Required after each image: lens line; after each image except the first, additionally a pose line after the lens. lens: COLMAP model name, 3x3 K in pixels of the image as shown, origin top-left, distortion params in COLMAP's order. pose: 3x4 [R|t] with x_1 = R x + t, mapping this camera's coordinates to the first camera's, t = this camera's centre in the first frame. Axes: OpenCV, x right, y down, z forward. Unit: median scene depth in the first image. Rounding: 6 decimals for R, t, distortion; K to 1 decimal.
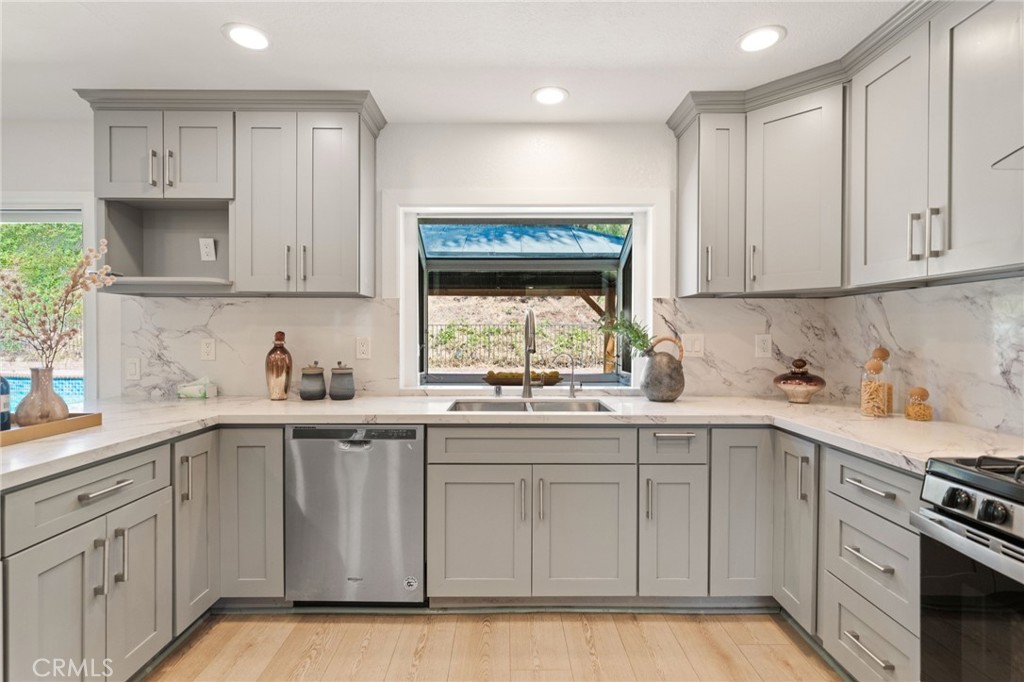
lens RADIAL K [[493.3, 0, 514.7], [0, 493.3, 338.5], [0, 0, 1]] dist [0.001416, 0.000118]
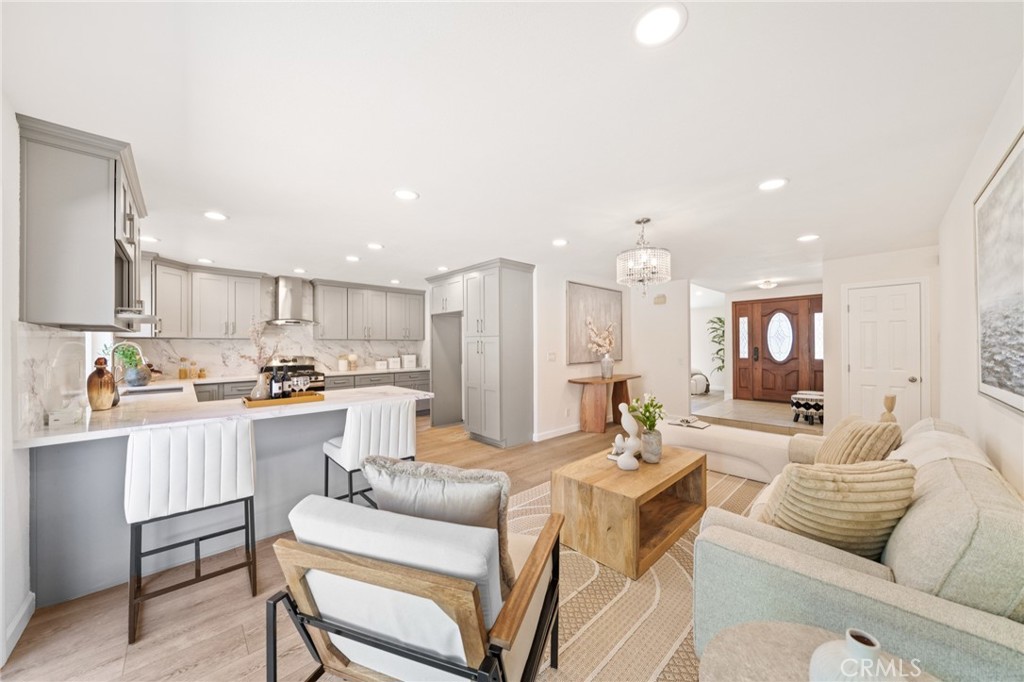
lens RADIAL K [[353.3, 0, 504.8], [0, 353.3, 348.8], [0, 0, 1]] dist [-0.007399, 0.000085]
pose [[-0.669721, -0.004607, 0.742599, -1.991189], [0.010876, 0.999813, 0.016011, -0.044424], [-0.742533, 0.018799, -0.669545, 0.880740]]
